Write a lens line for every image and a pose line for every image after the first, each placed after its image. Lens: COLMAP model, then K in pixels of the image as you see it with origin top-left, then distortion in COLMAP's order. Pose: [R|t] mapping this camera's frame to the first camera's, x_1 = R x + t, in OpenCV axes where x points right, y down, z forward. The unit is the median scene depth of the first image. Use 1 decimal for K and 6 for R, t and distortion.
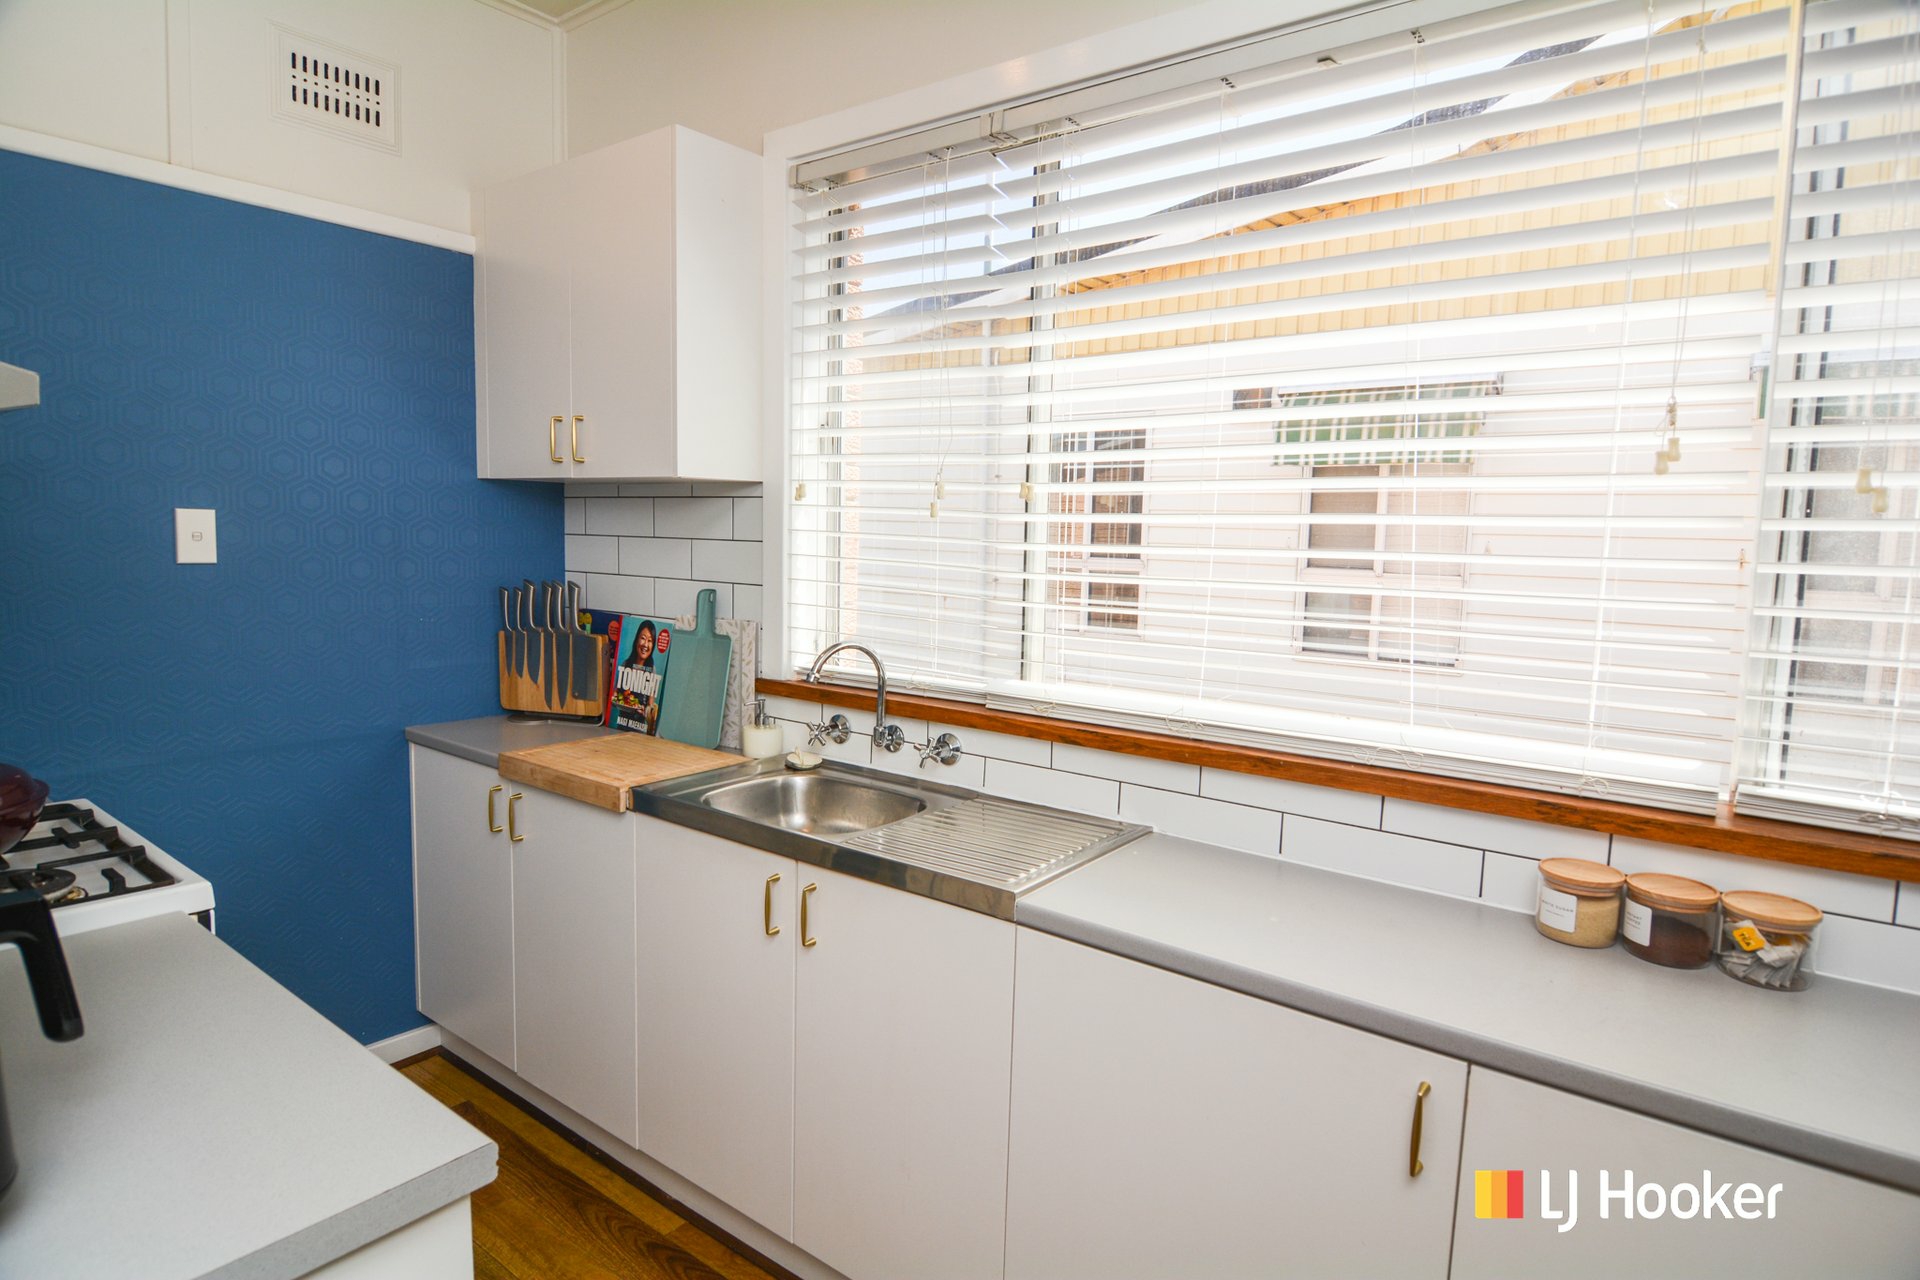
lens RADIAL K [[1028.6, 0, 963.7], [0, 1028.6, 633.2], [0, 0, 1]] dist [0.000684, -0.001190]
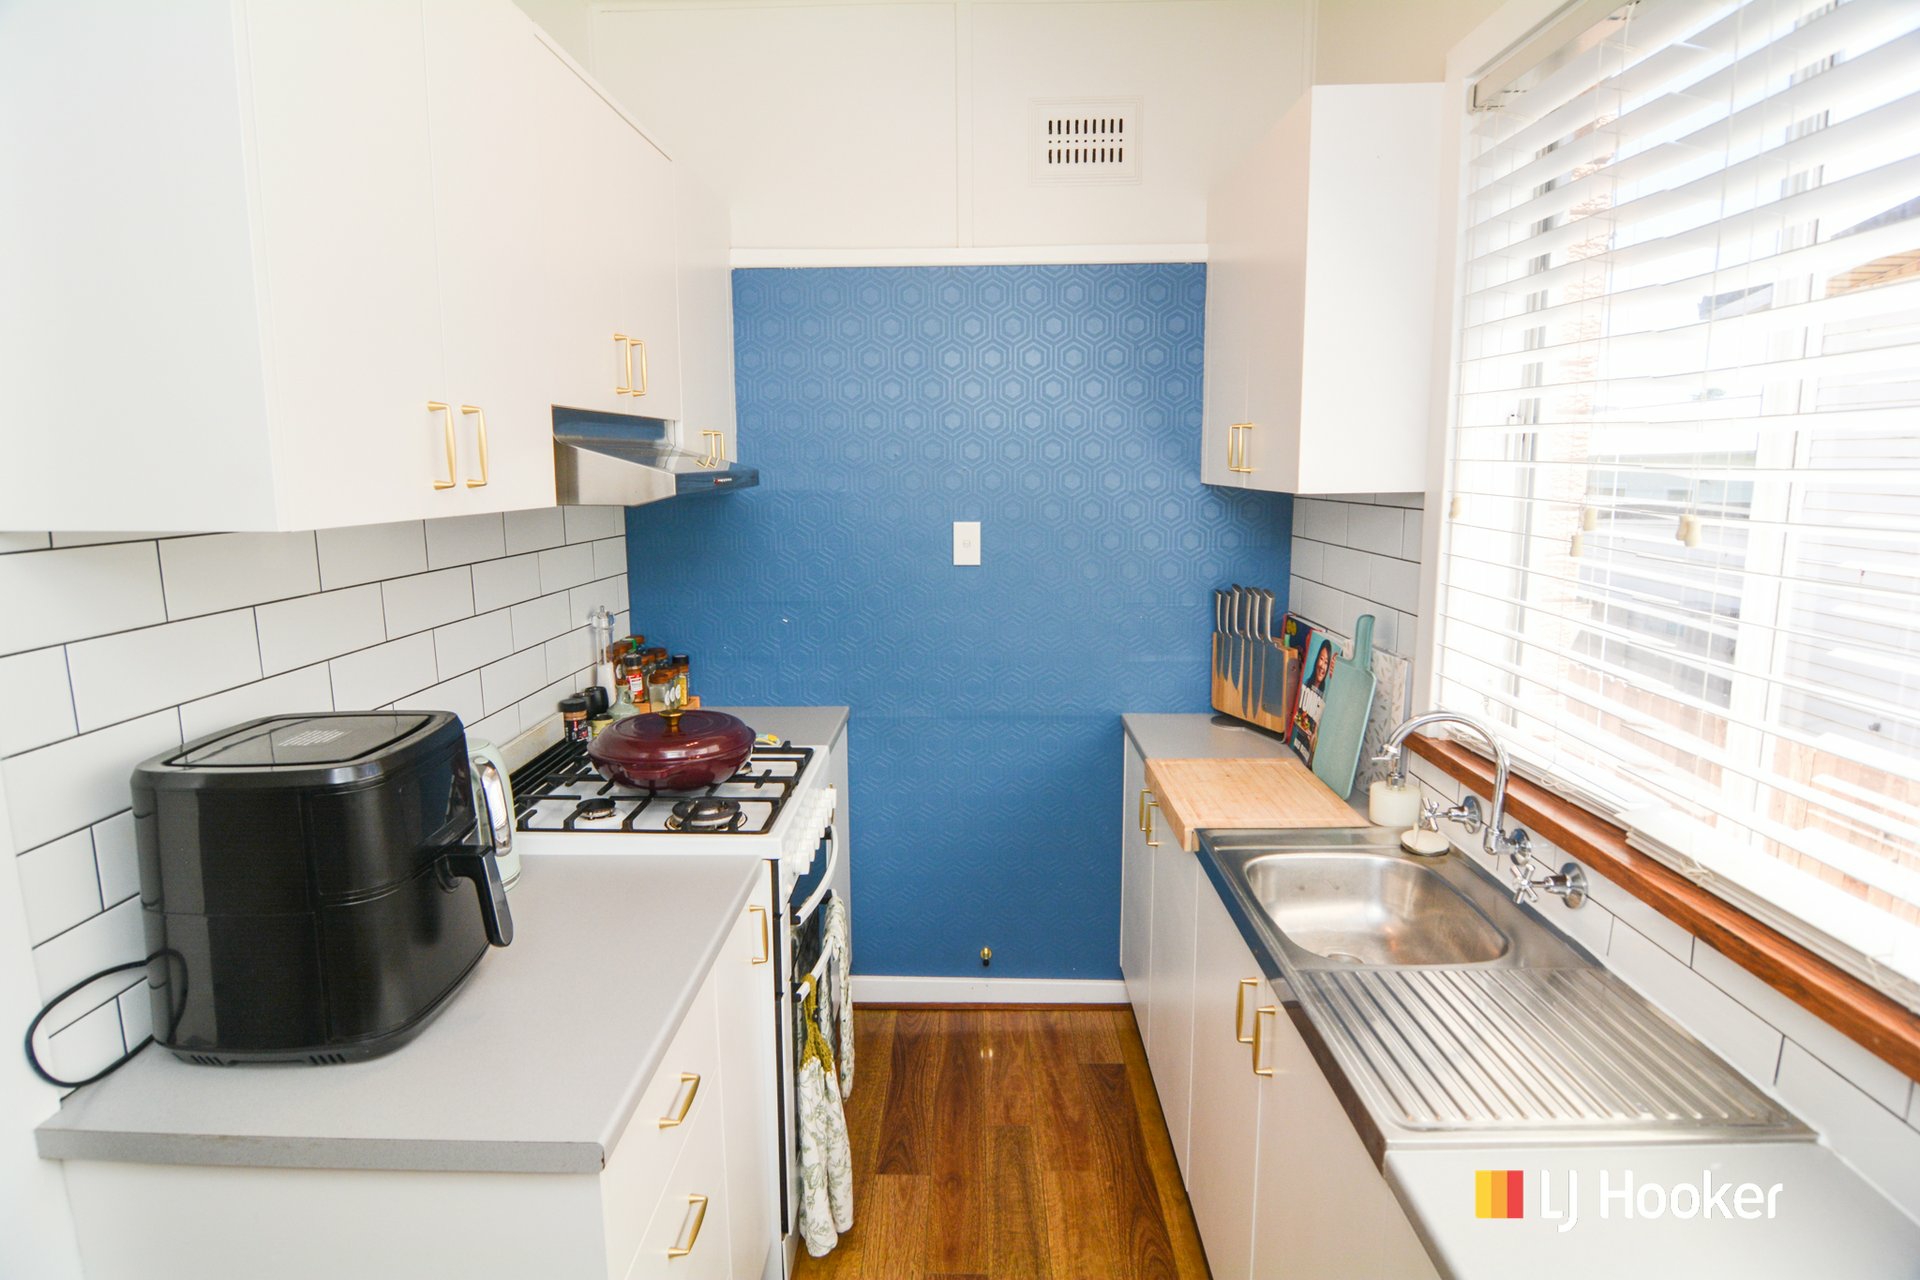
lens RADIAL K [[1028.6, 0, 963.6], [0, 1028.6, 642.0], [0, 0, 1]] dist [0.000684, -0.001190]
pose [[0.604142, 0.106850, -0.789681, 0.235928], [-0.061088, 0.994264, 0.087796, -0.077299], [0.794532, -0.004802, 0.607203, 0.211643]]
